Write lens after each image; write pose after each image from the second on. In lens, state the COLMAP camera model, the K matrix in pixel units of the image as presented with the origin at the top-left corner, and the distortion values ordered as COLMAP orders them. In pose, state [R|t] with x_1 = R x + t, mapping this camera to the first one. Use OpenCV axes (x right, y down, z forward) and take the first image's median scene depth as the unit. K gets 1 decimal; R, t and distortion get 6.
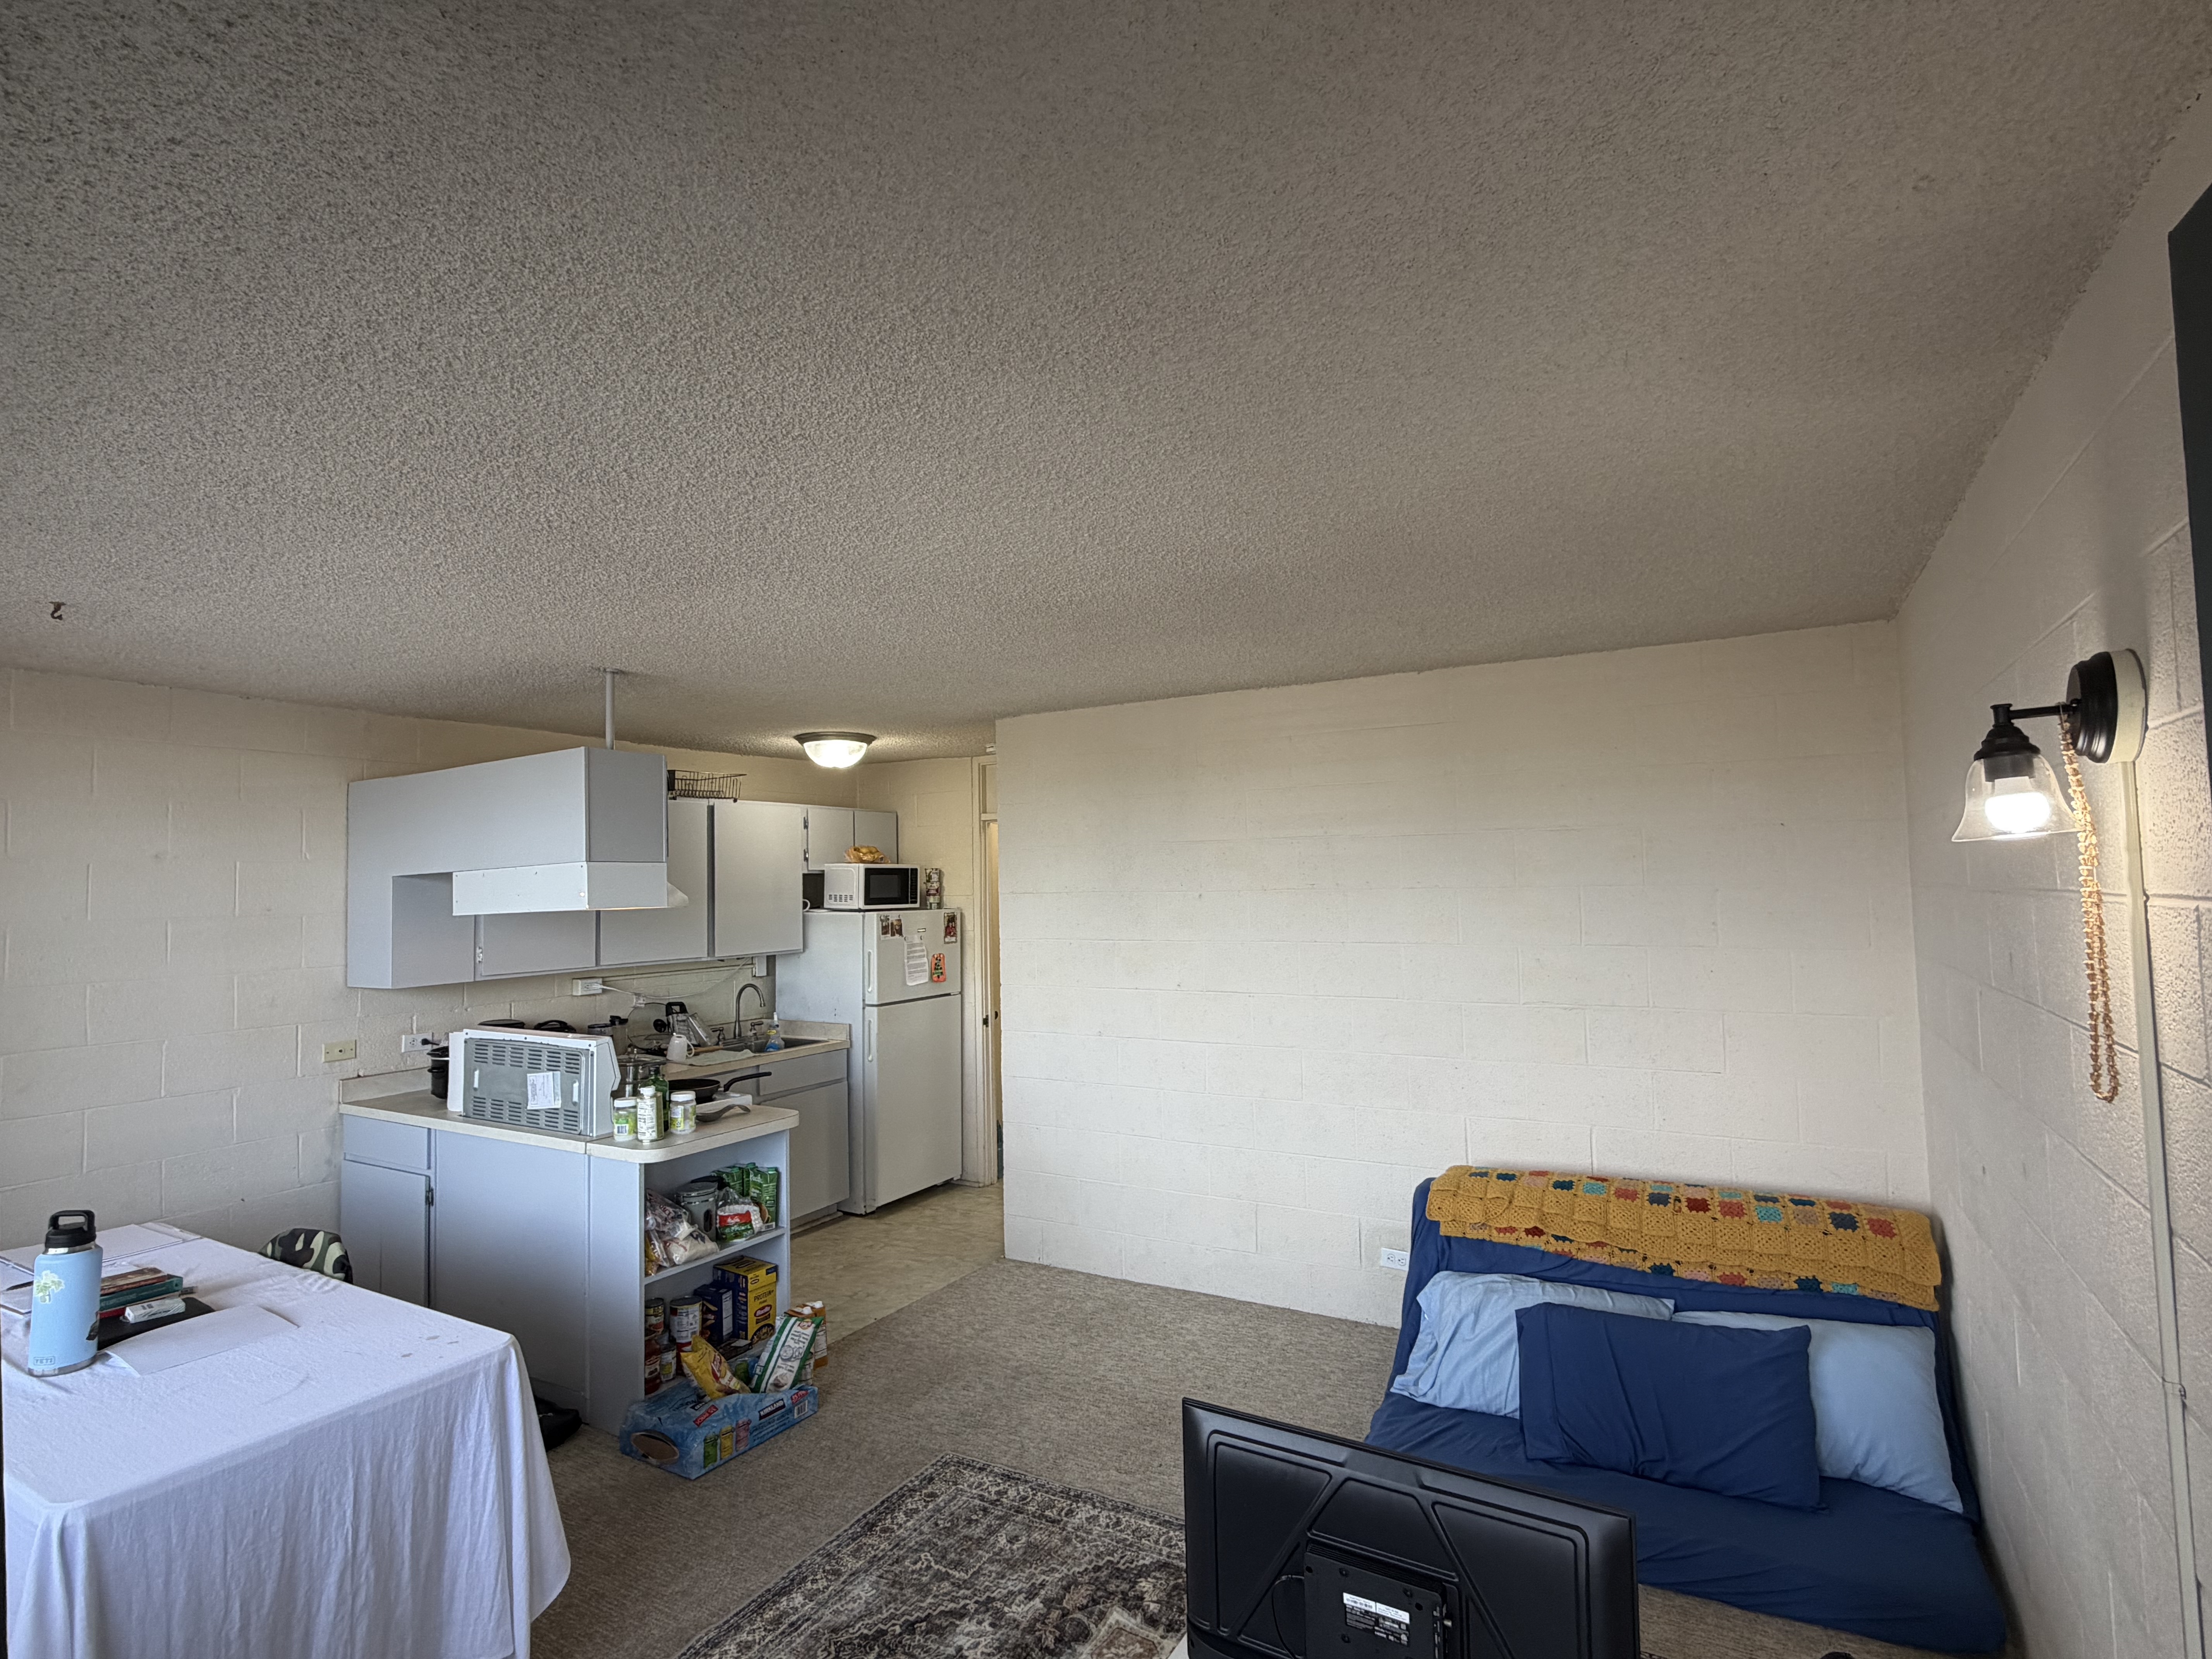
lens RADIAL K [[1106.5, 0, 1099.7], [0, 1106.5, 823.8], [0, 0, 1]] dist [-0.000618, -0.000465]
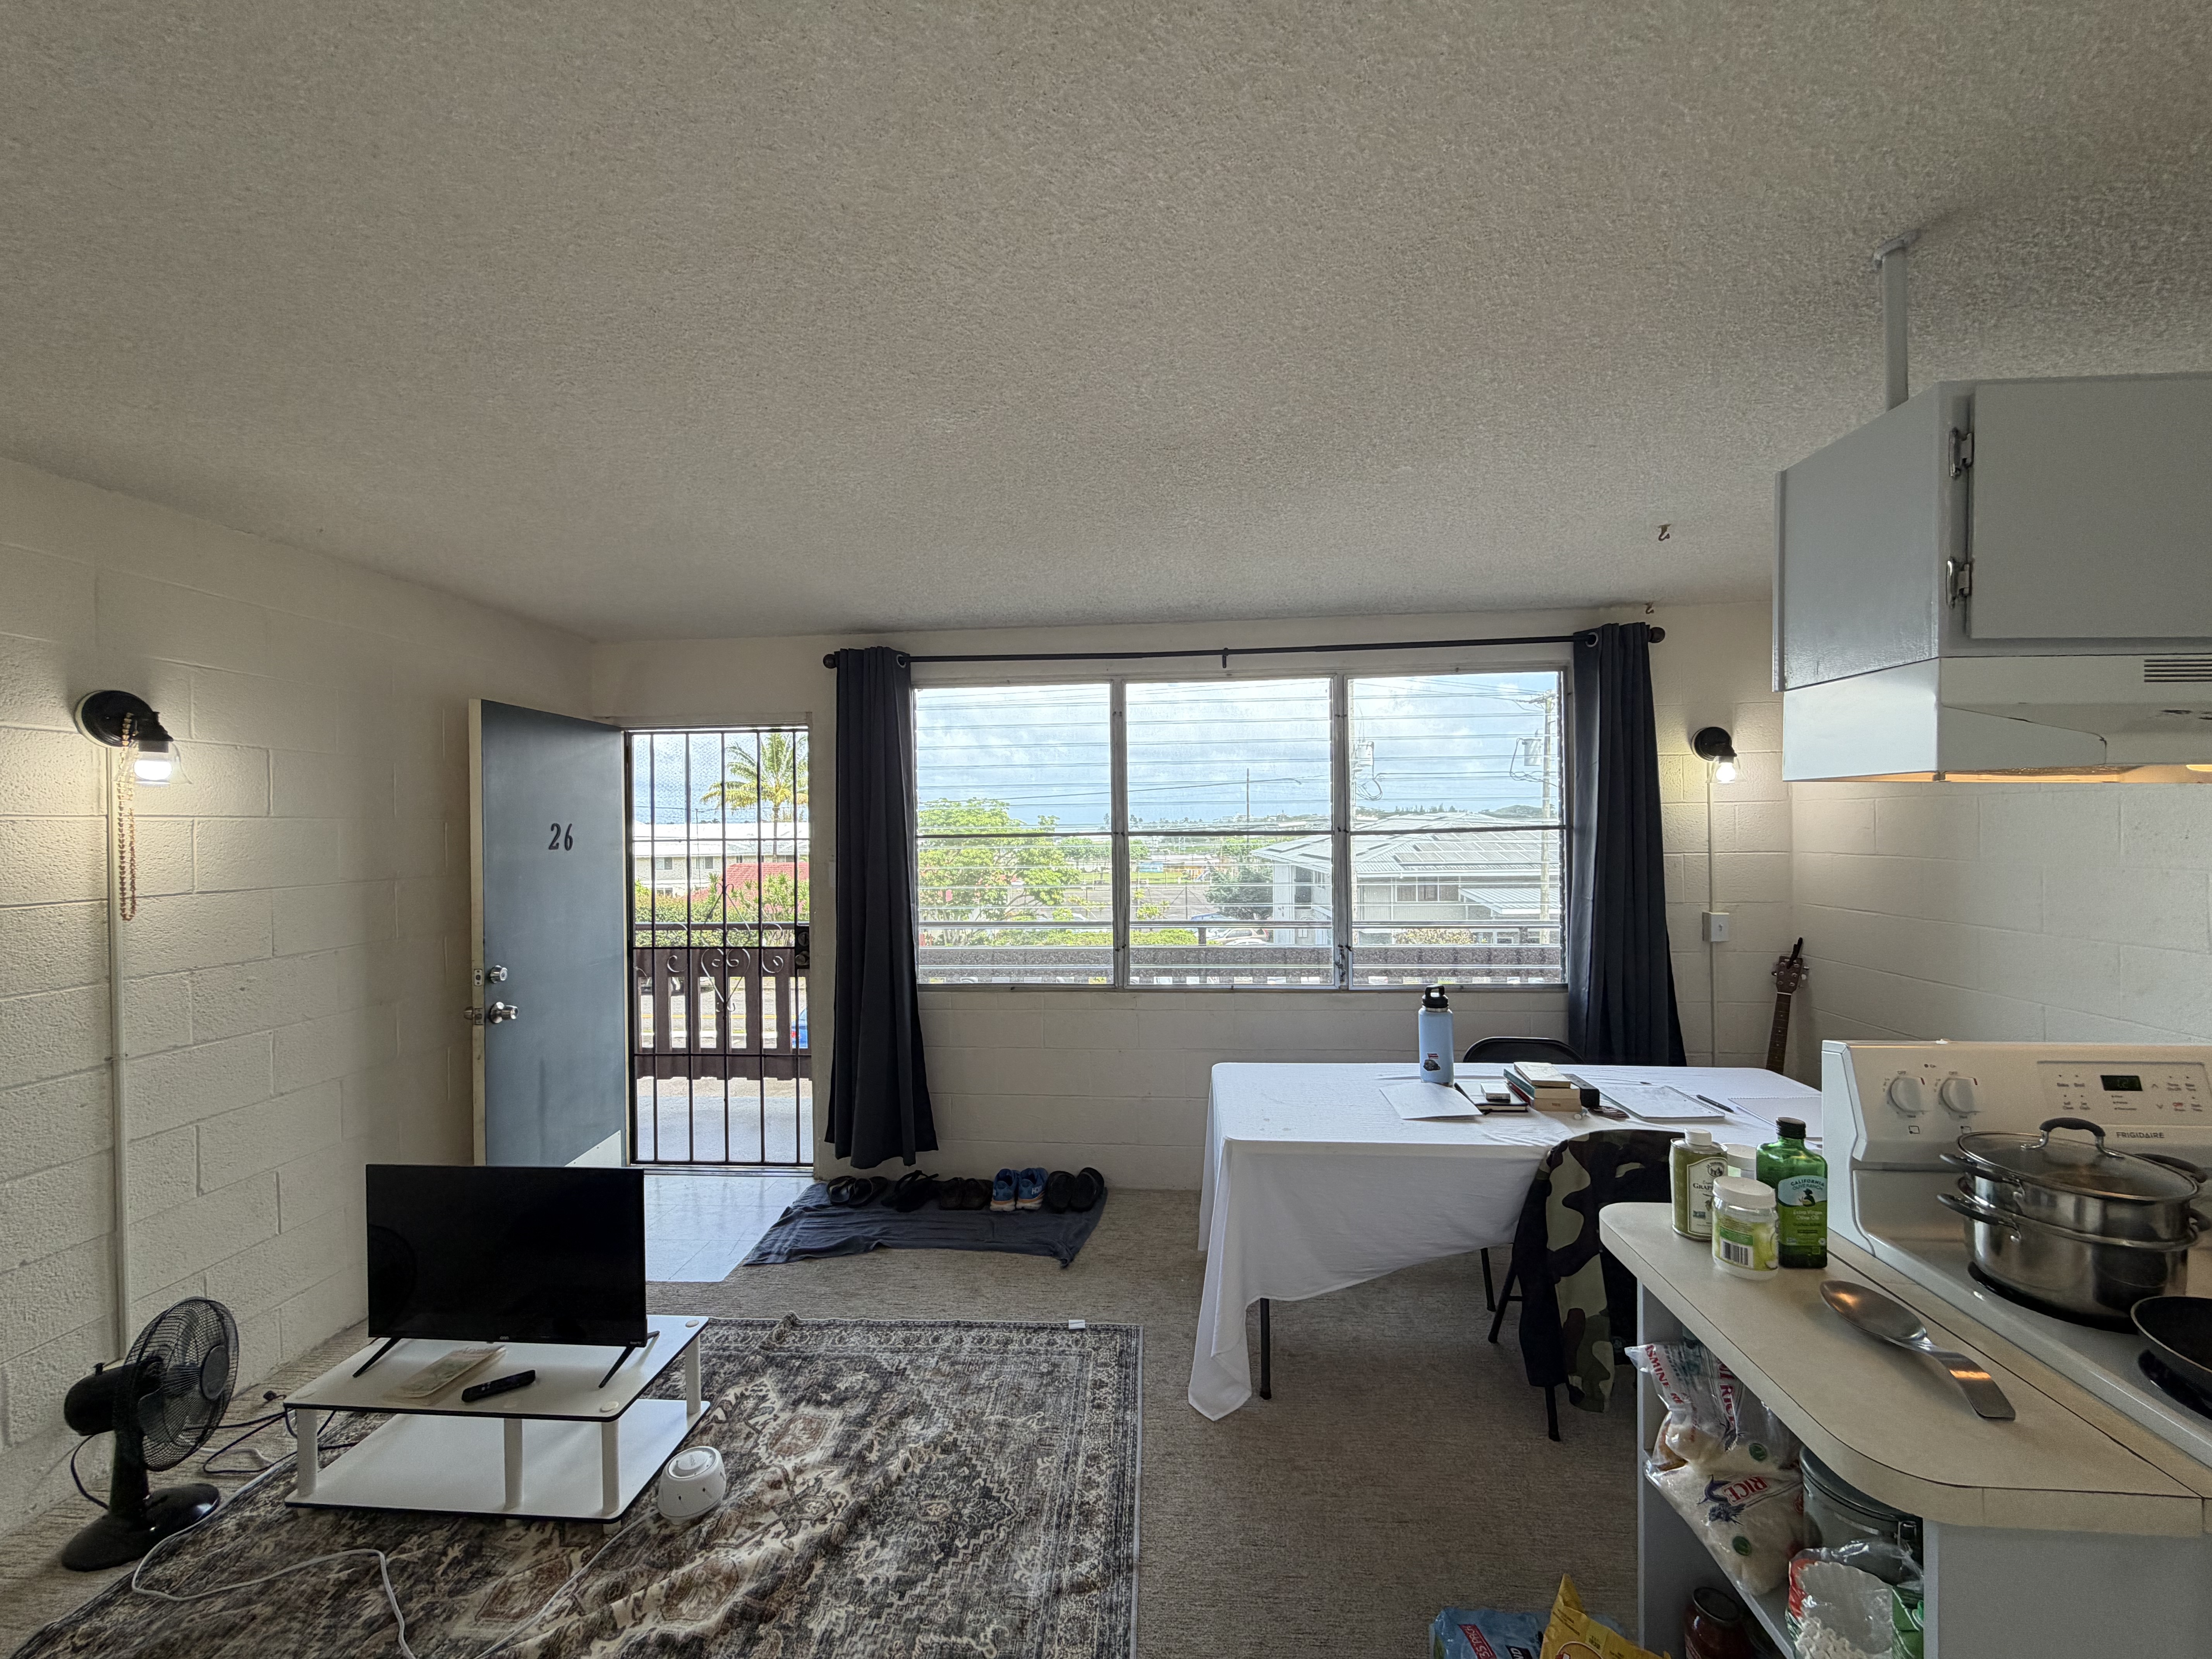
lens RADIAL K [[881.3, 0, 1101.5], [0, 881.3, 829.3], [0, 0, 1]] dist [0.000555, -0.000079]
pose [[-0.899048, 0.036638, -0.436315, 0.008831], [0.058559, 0.997602, -0.036894, 0.062932], [0.433917, -0.058720, -0.899037, 0.810356]]
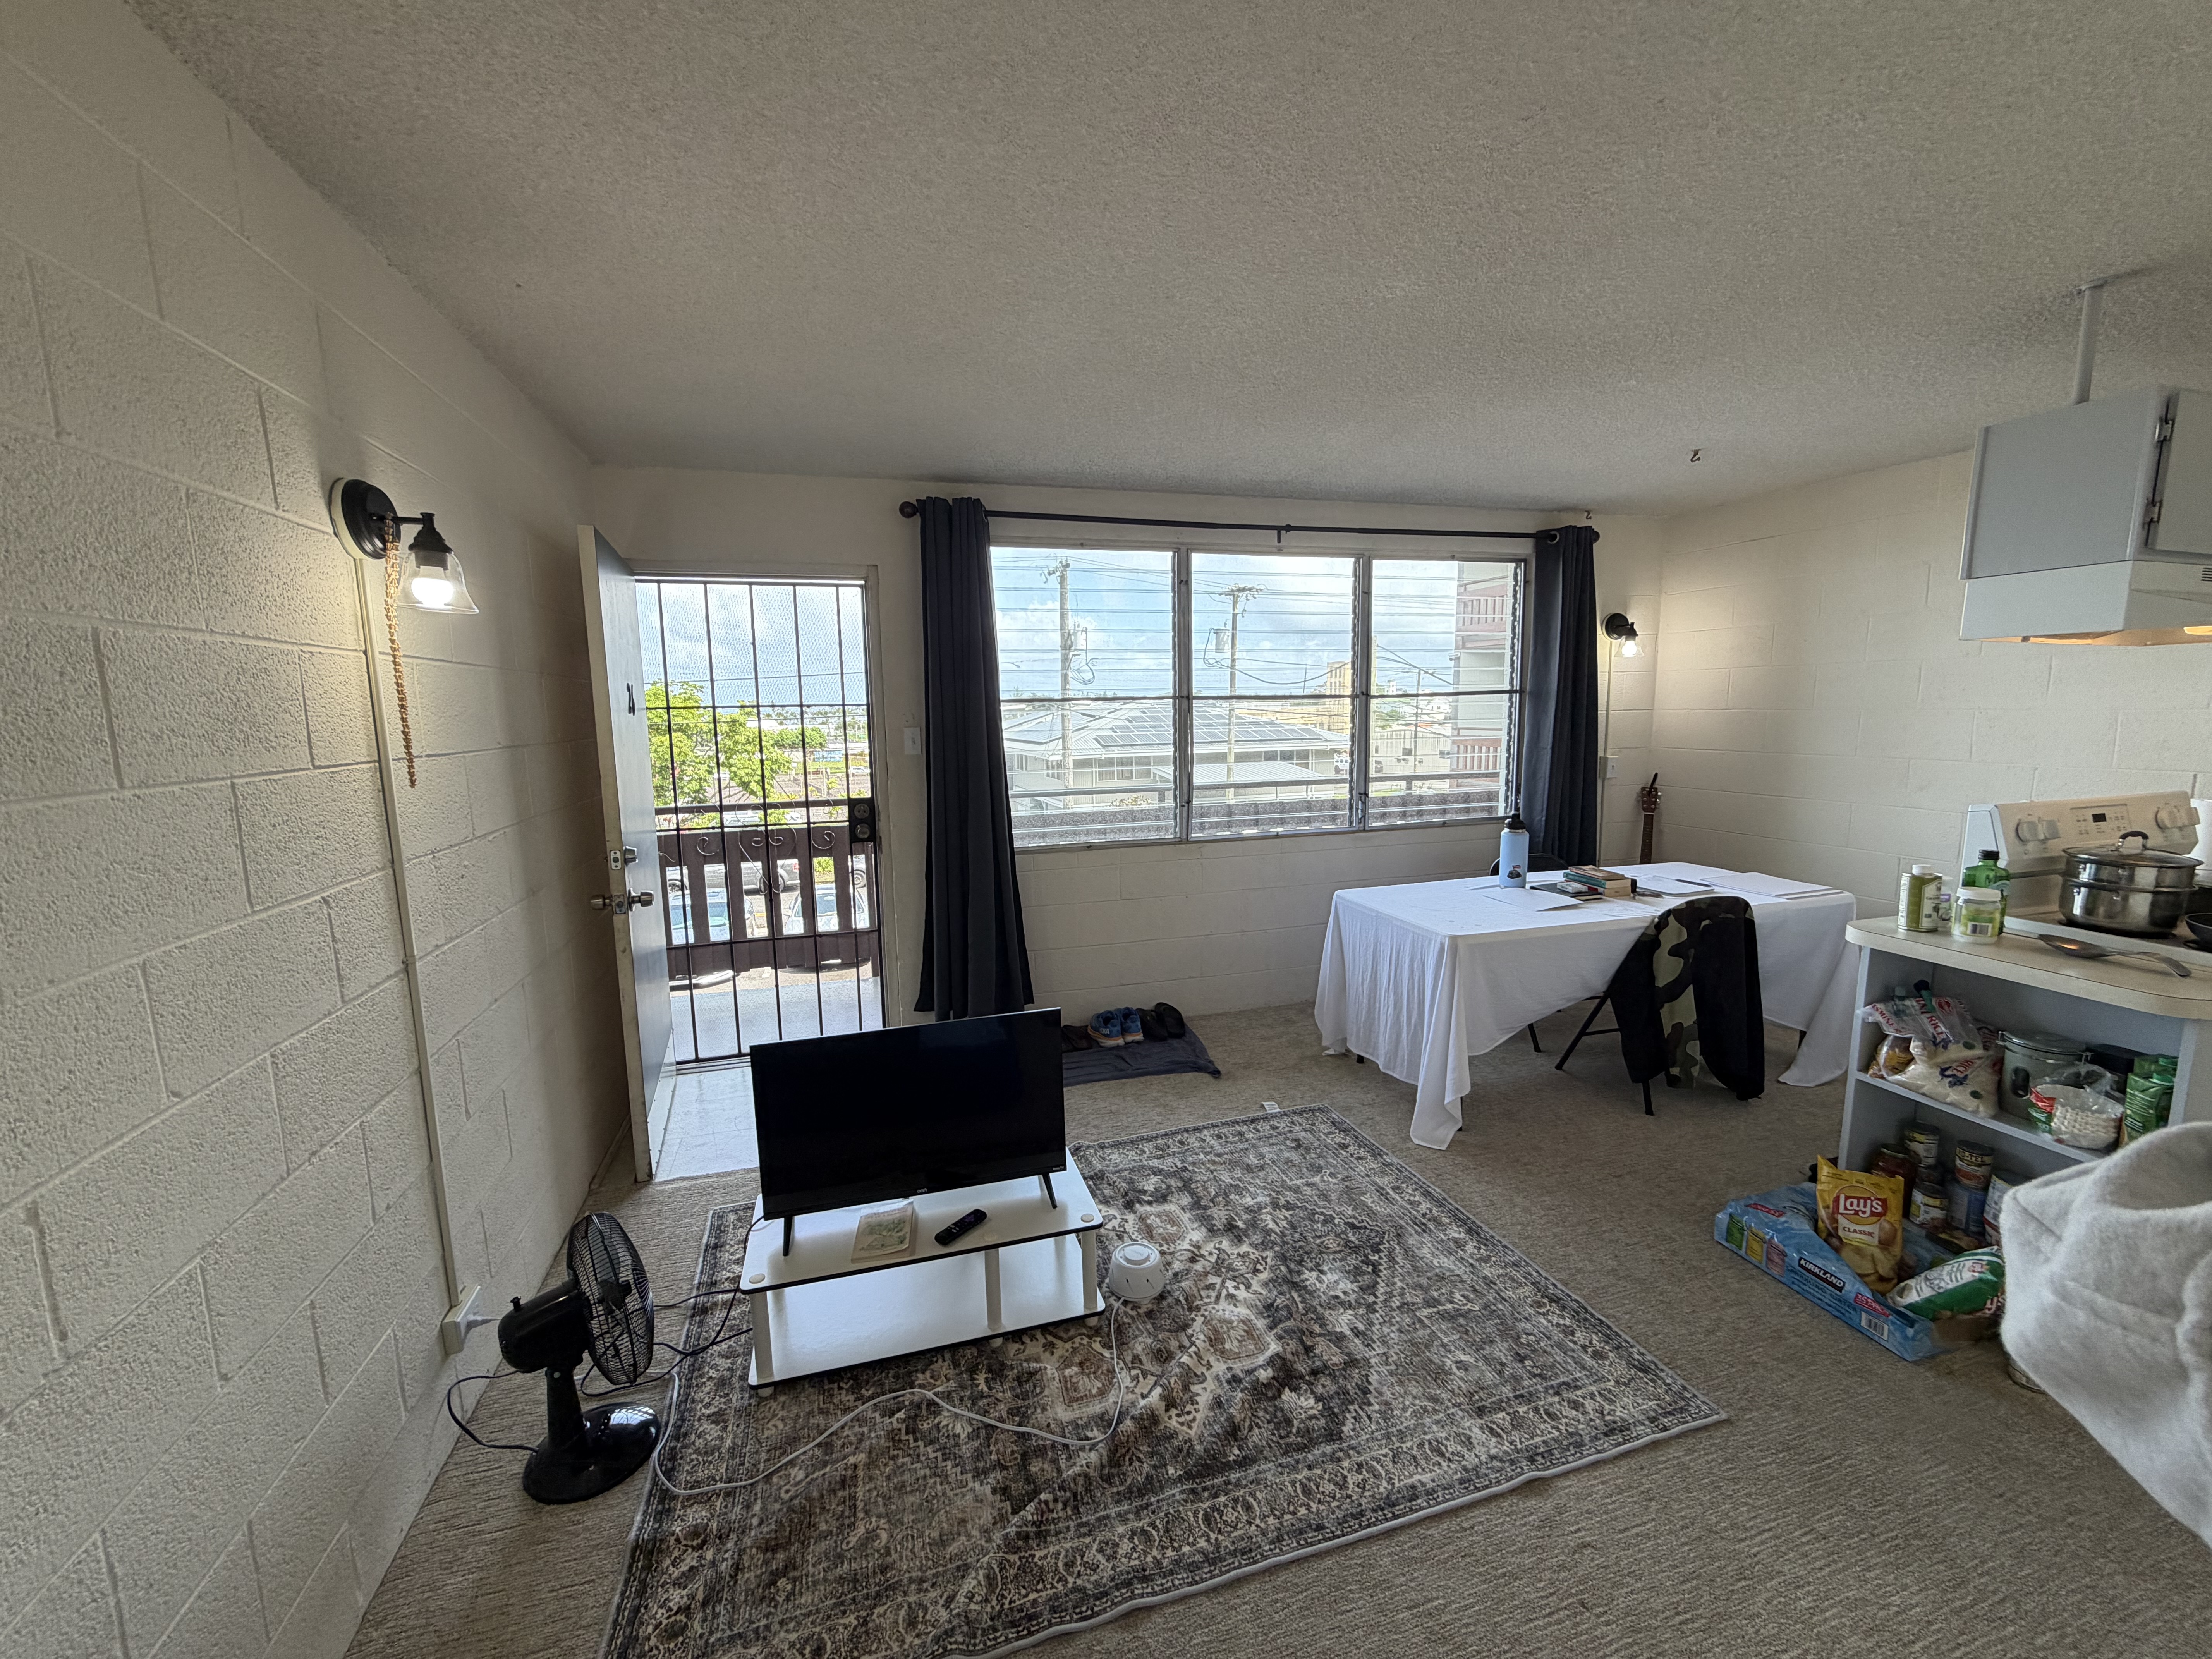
lens RADIAL K [[876.3, 0, 1106.0], [0, 876.3, 829.5], [0, 0, 1]] dist [0.001812, 0.000146]
pose [[-0.682708, 0.136311, -0.717864, 0.289495], [0.075195, 0.990336, 0.116536, 0.060477], [0.726811, 0.025581, -0.686361, 0.649230]]
